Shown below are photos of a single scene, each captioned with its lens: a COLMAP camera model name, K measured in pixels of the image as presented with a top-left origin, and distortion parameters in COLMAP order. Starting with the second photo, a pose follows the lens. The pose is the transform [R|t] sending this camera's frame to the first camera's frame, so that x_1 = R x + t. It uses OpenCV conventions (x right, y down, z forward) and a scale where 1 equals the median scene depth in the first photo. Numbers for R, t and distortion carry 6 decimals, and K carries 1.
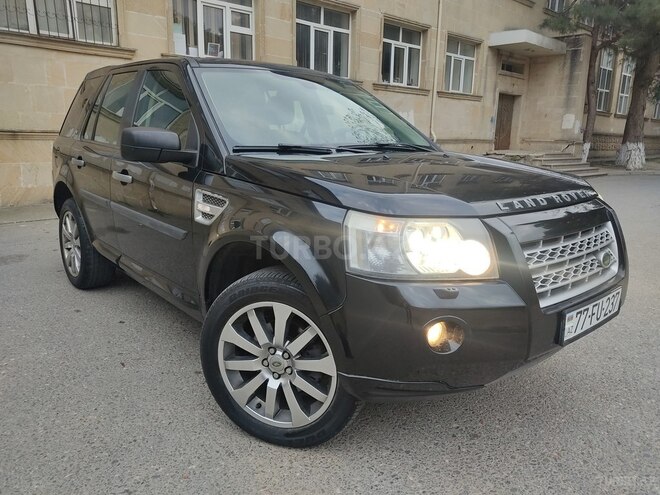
lens RADIAL K [[503.6, 0, 330.0], [0, 503.6, 247.5], [0, 0, 1]] dist [0.086688, -0.112479]
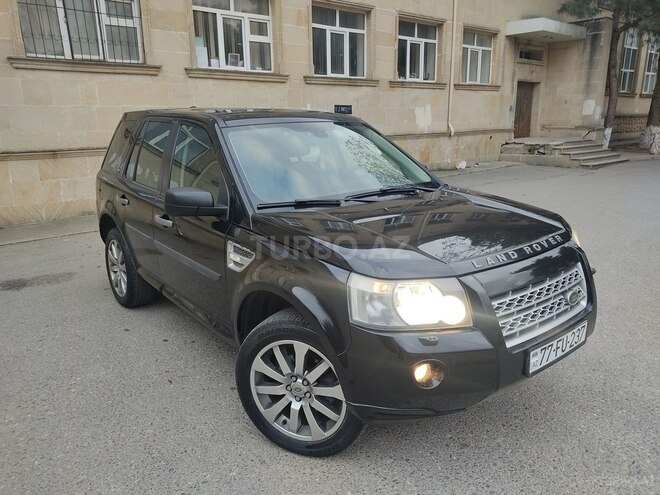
lens RADIAL K [[503.6, 0, 330.0], [0, 503.6, 247.5], [0, 0, 1]] dist [0.086688, -0.112479]
pose [[0.998601, -0.024089, -0.047073, 0.026389], [0.025493, 0.999241, 0.029443, -0.102178], [0.046328, -0.030602, 0.998457, -0.145183]]
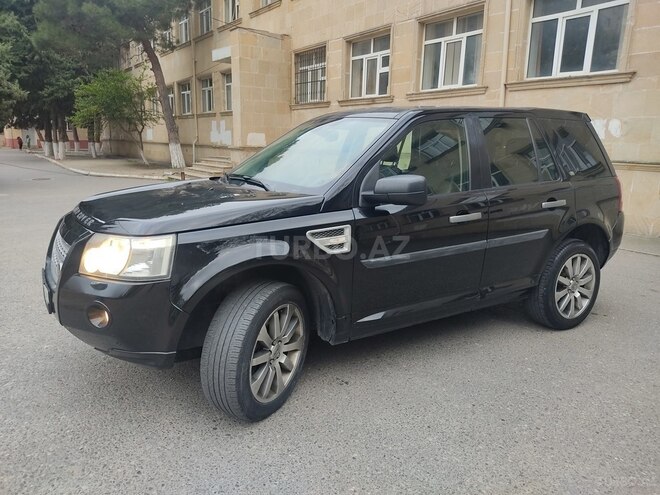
lens RADIAL K [[503.6, 0, 330.0], [0, 503.6, 247.5], [0, 0, 1]] dist [0.086688, -0.112479]
pose [[-0.163113, 0.171258, -0.971630, 4.049388], [-0.236823, 0.949230, 0.207066, -0.838420], [0.957763, 0.263879, -0.114275, 4.013863]]
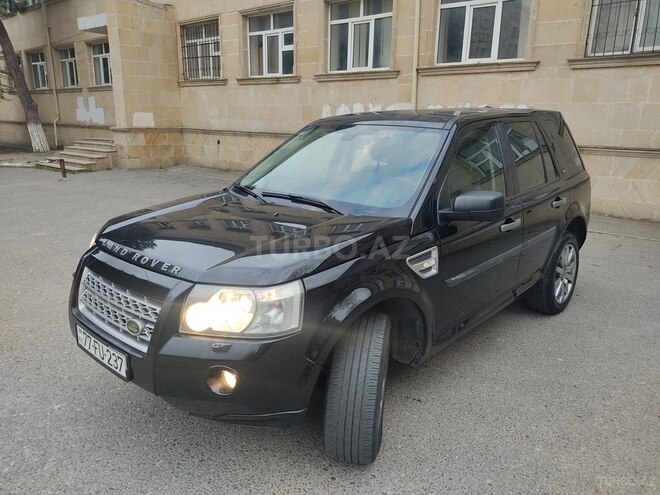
lens RADIAL K [[503.6, 0, 330.0], [0, 503.6, 247.5], [0, 0, 1]] dist [0.086688, -0.112479]
pose [[0.100077, 0.225238, -0.969150, 3.992623], [-0.221594, 0.954622, 0.198979, -0.830253], [0.969990, 0.194844, 0.145447, 3.600853]]
